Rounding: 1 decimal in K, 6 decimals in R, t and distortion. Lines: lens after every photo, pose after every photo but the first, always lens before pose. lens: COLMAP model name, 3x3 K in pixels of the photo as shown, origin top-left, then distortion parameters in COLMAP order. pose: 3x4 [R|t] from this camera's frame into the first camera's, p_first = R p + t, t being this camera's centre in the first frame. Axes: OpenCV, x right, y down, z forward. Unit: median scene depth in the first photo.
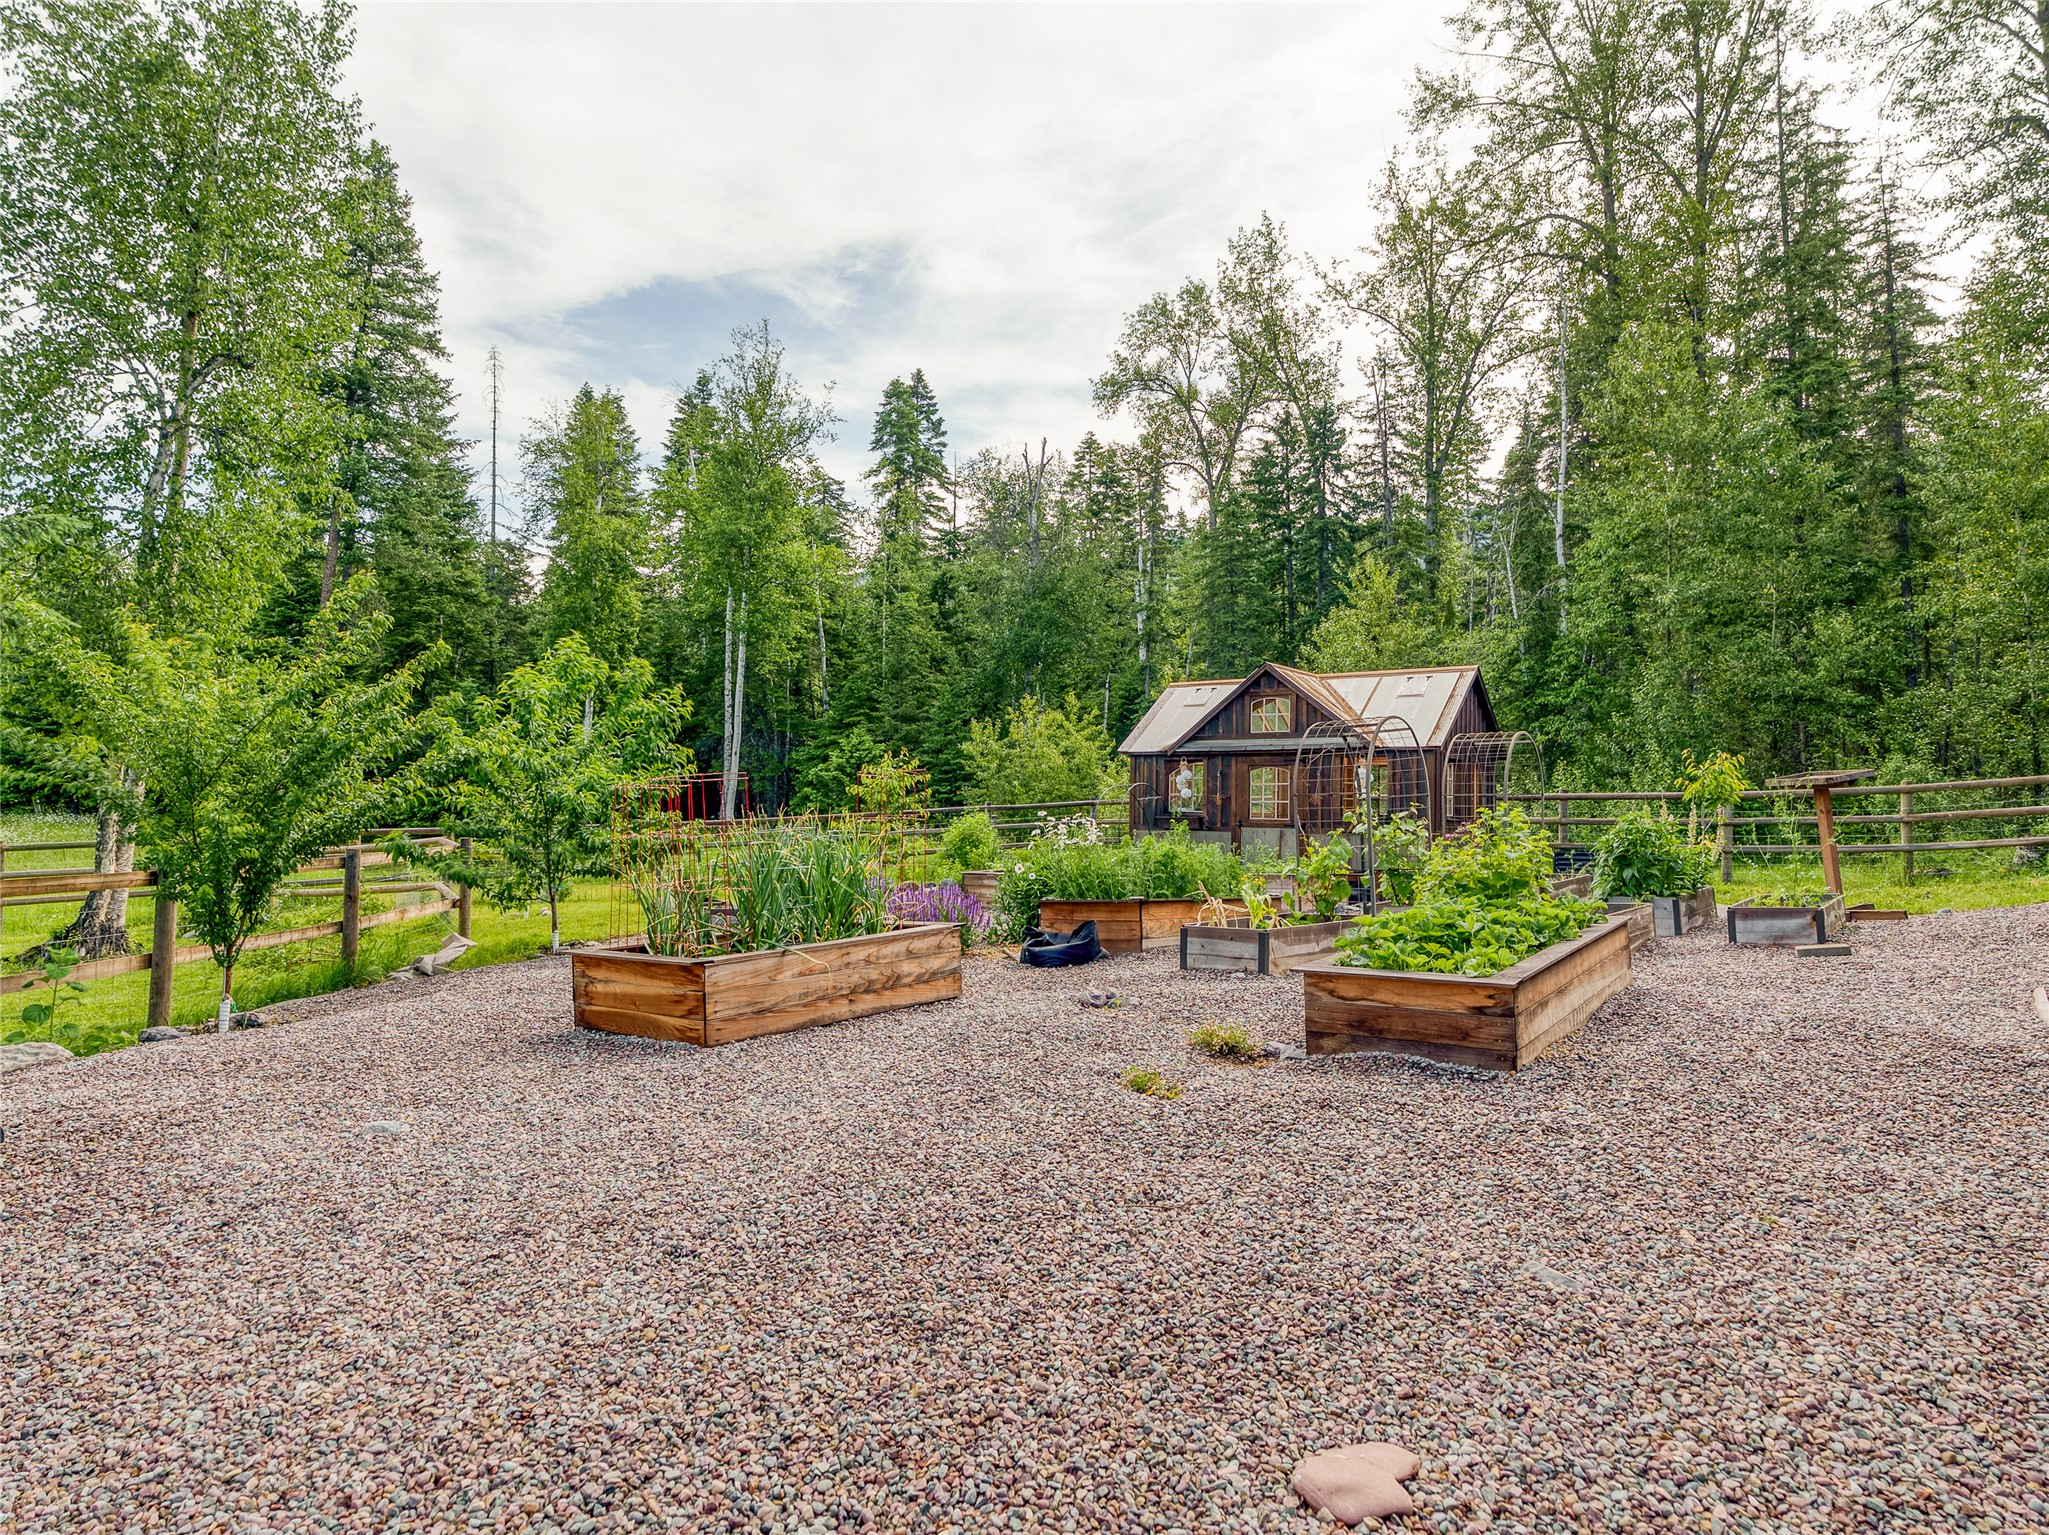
lens RADIAL K [[1220.4, 0, 1008.6], [0, 1220.4, 767.8], [0, 0, 1]] dist [-0.010346, -0.000619]
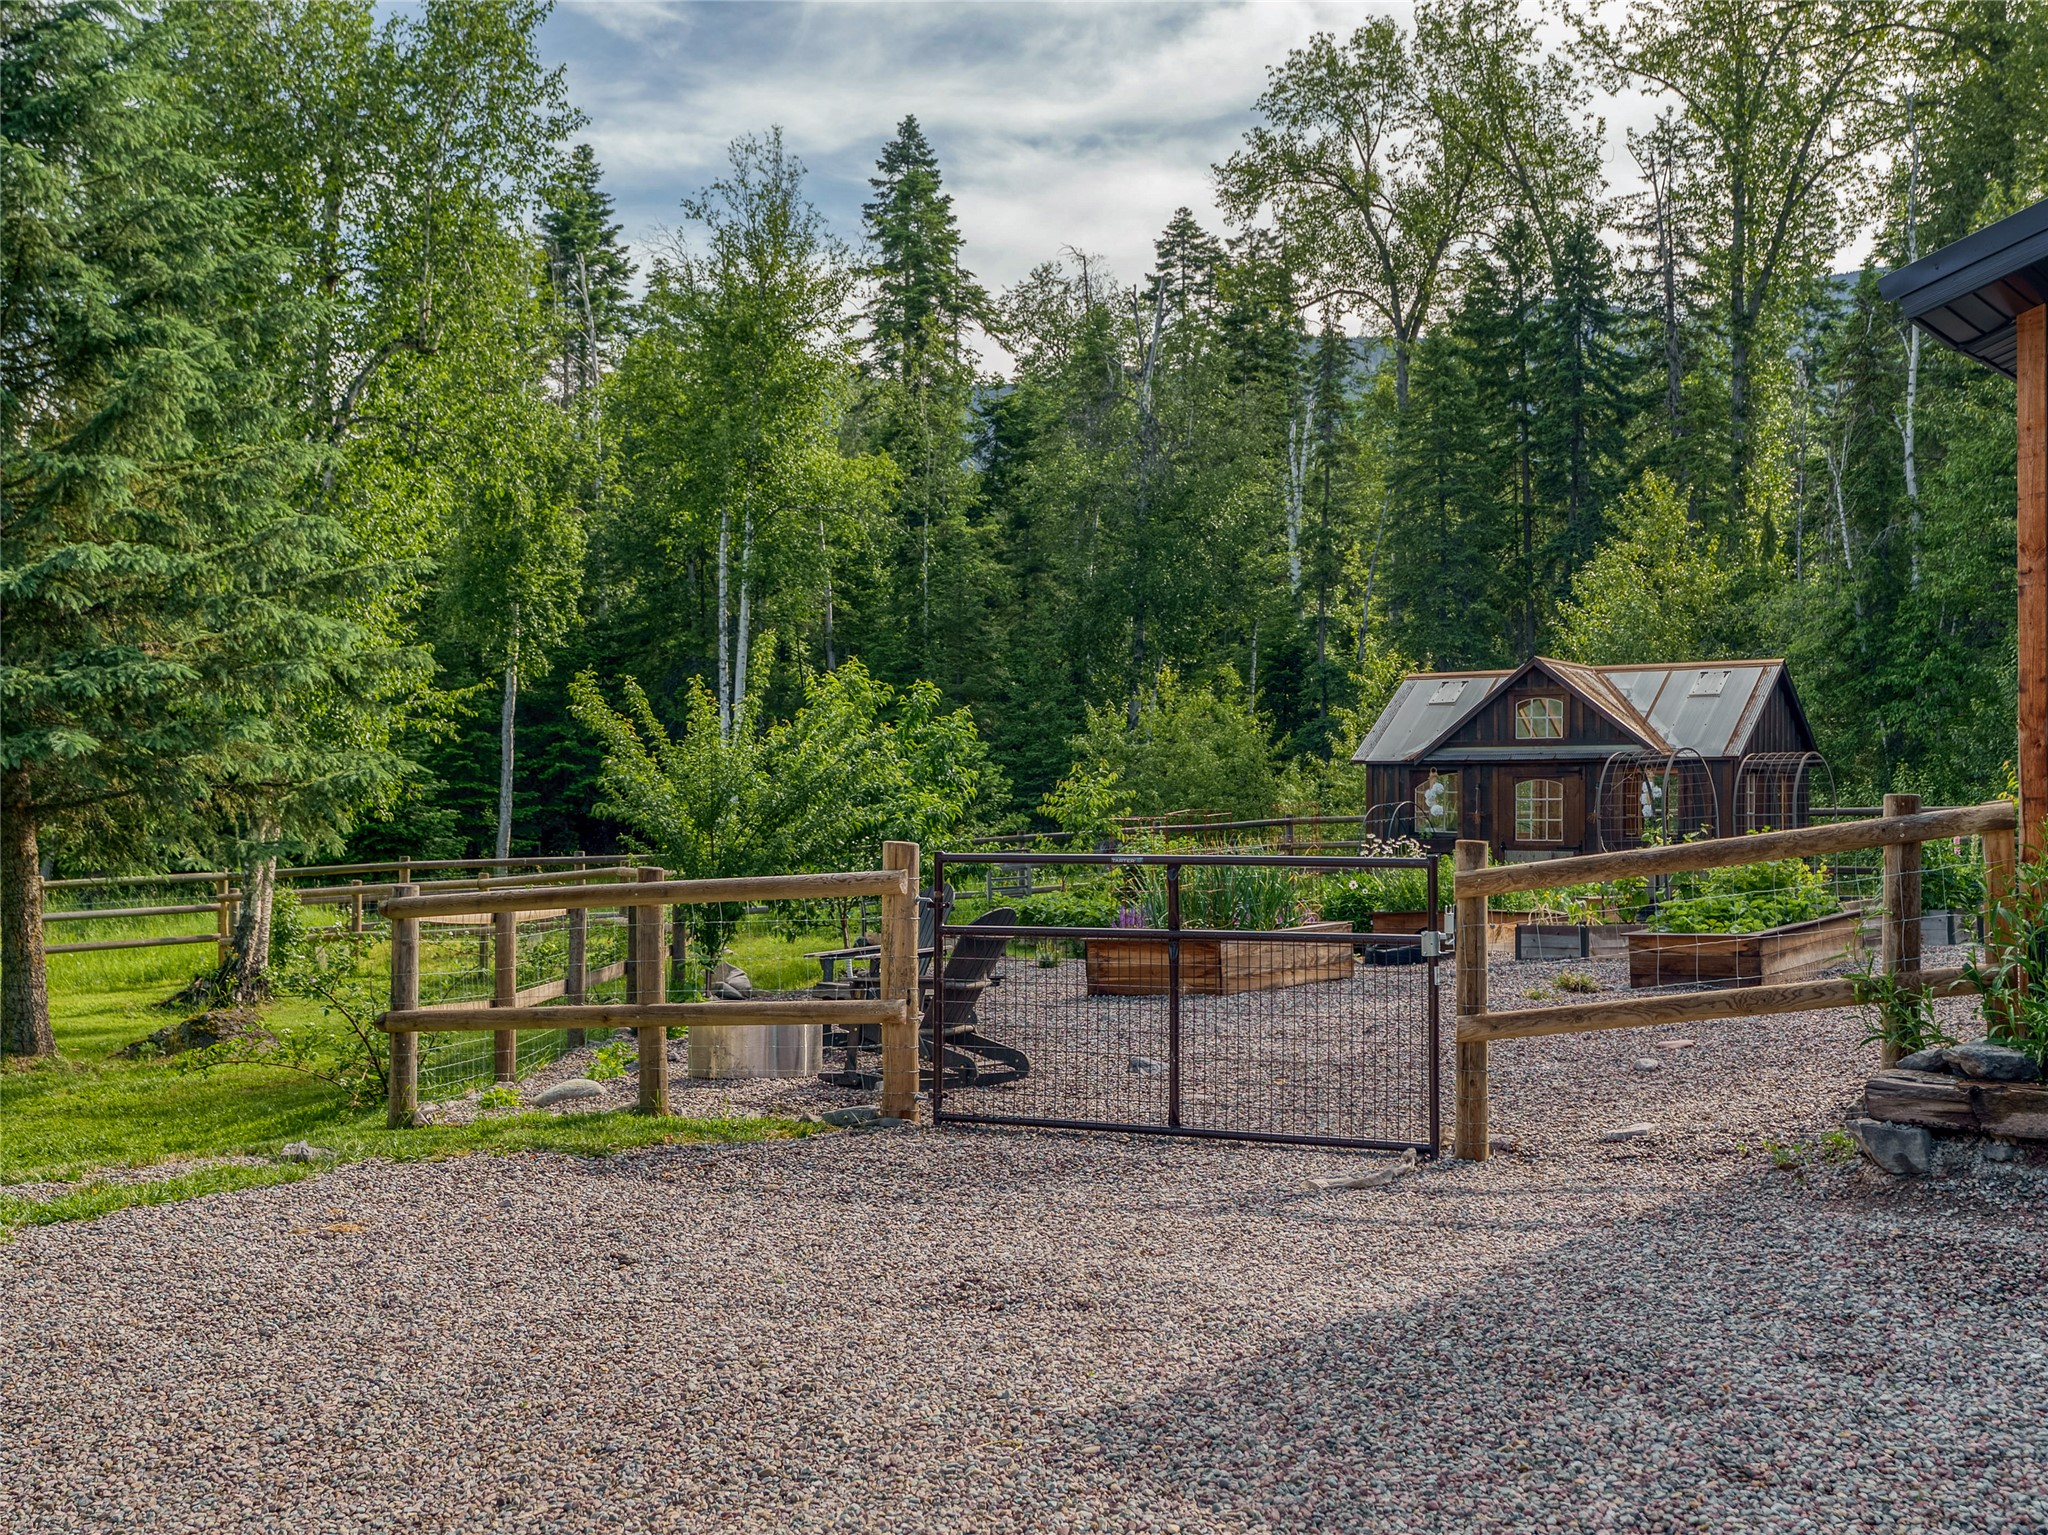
lens RADIAL K [[2063.8, 0, 1028.8], [0, 2063.8, 779.8], [0, 0, 1]] dist [0.008839, 0.000000]
pose [[0.999978, -0.006545, -0.001030, -0.040347], [0.006555, 0.999924, 0.010414, -0.005128], [0.000961, -0.010421, 0.999945, -0.126998]]
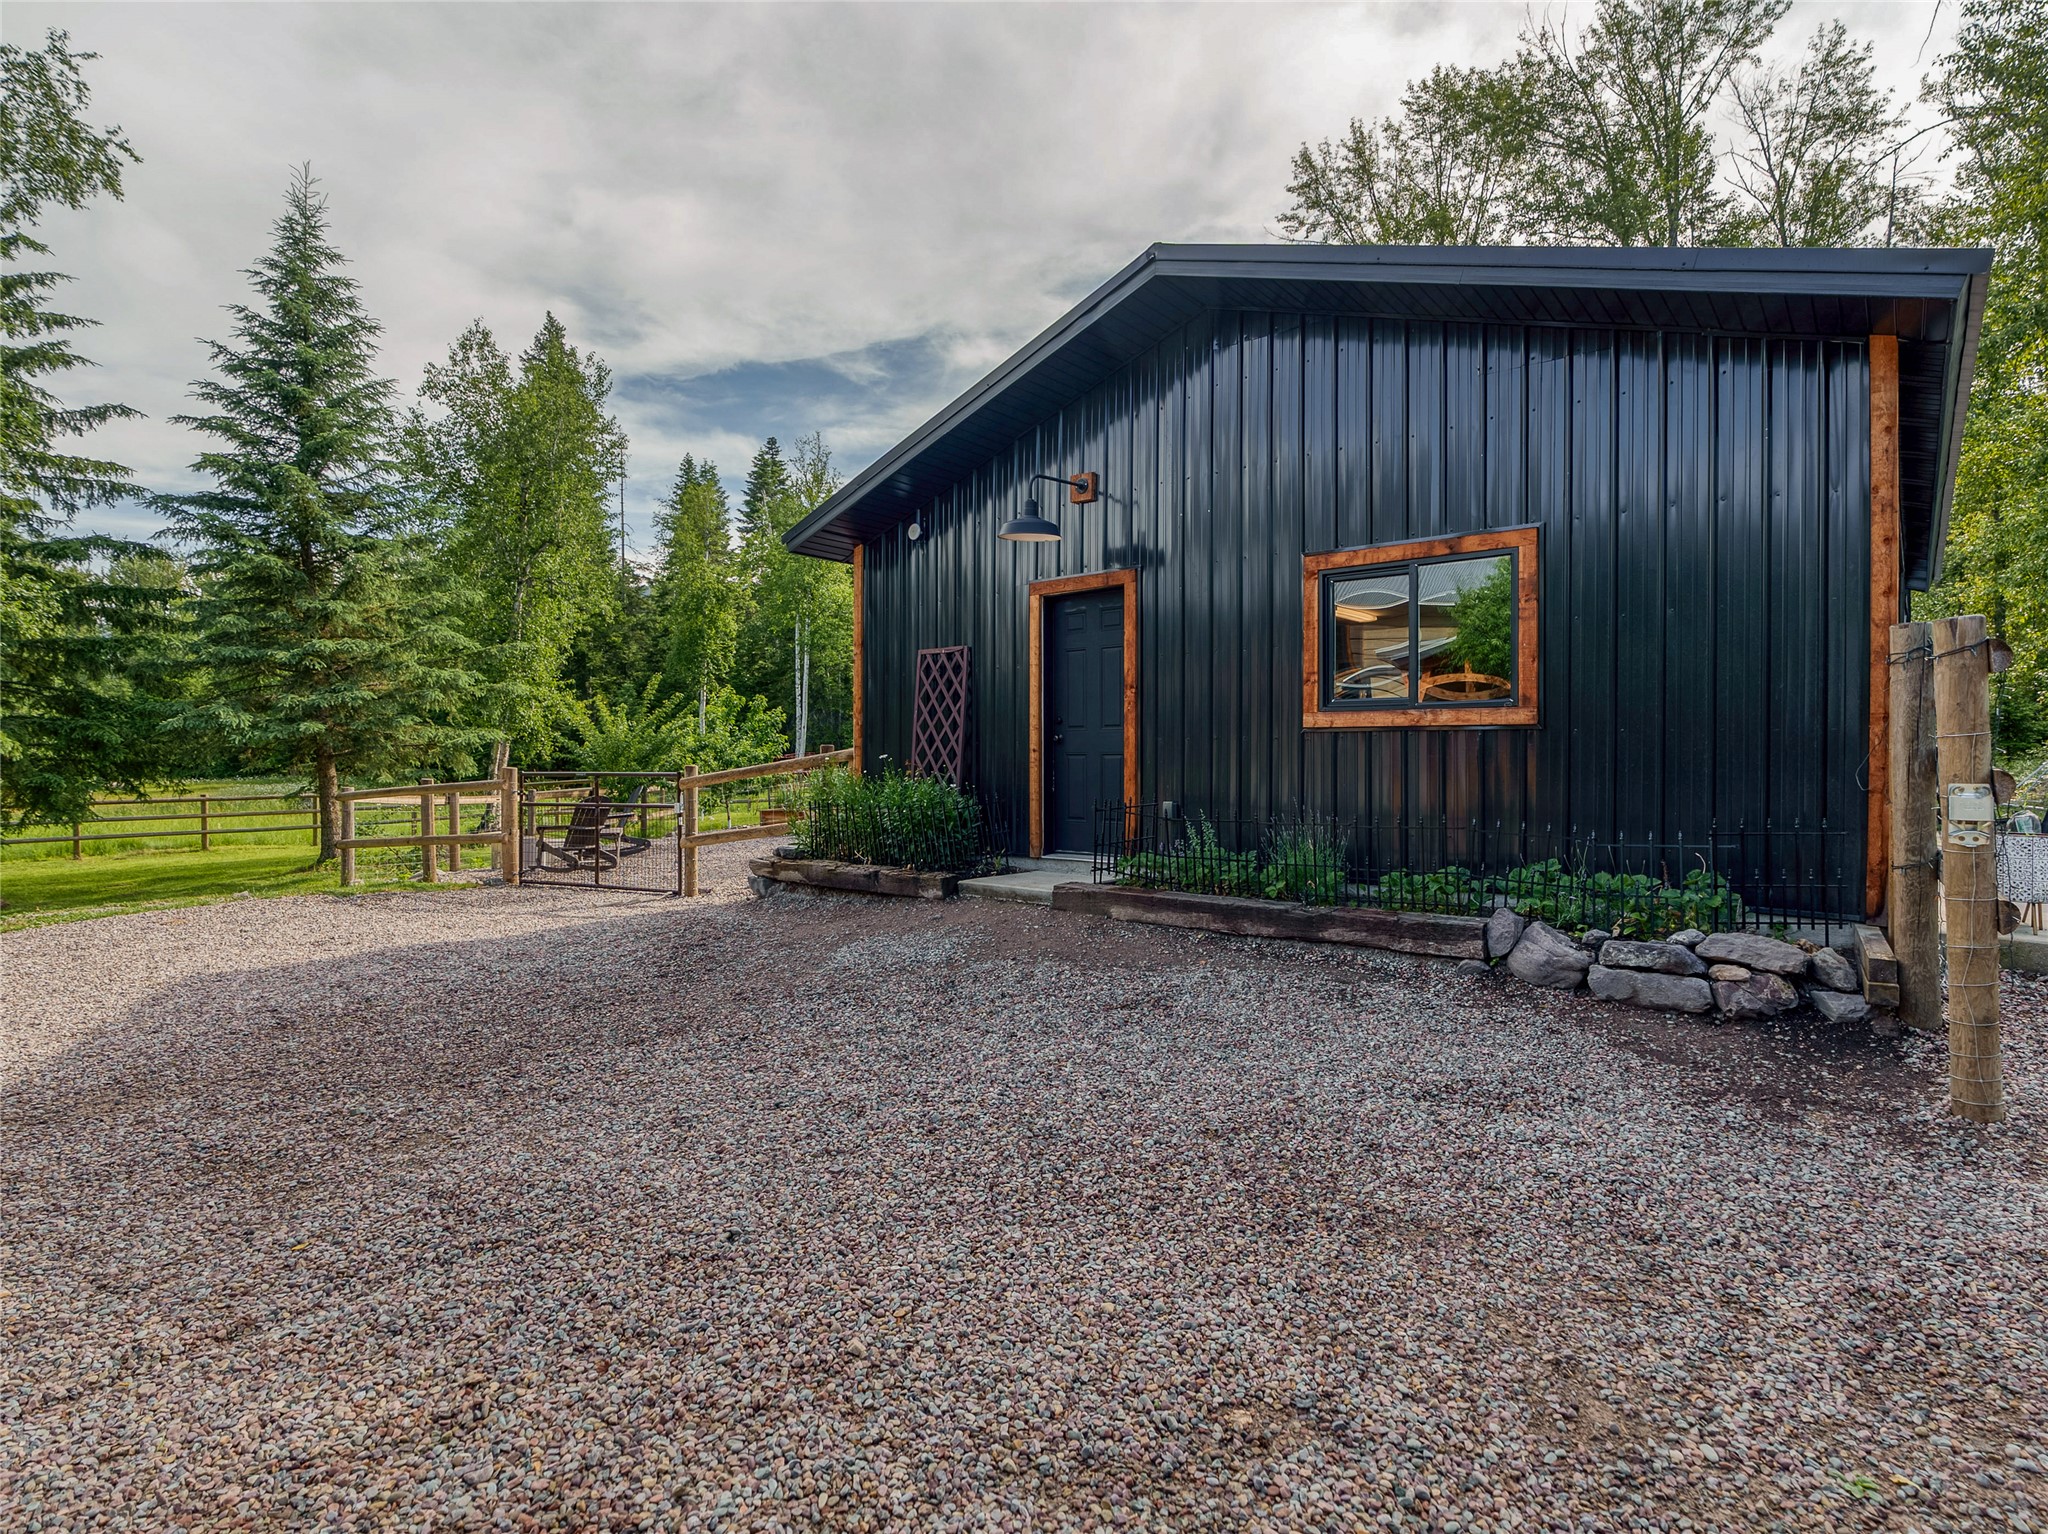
lens RADIAL K [[986.1, 0, 1022.3], [0, 986.1, 765.9], [0, 0, 1]] dist [-0.017446, -0.000134]
pose [[0.999914, -0.013121, -0.000417, 0.030576], [0.013127, 0.999155, 0.038961, -0.004967], [-0.000095, -0.038963, 0.999241, -0.145852]]
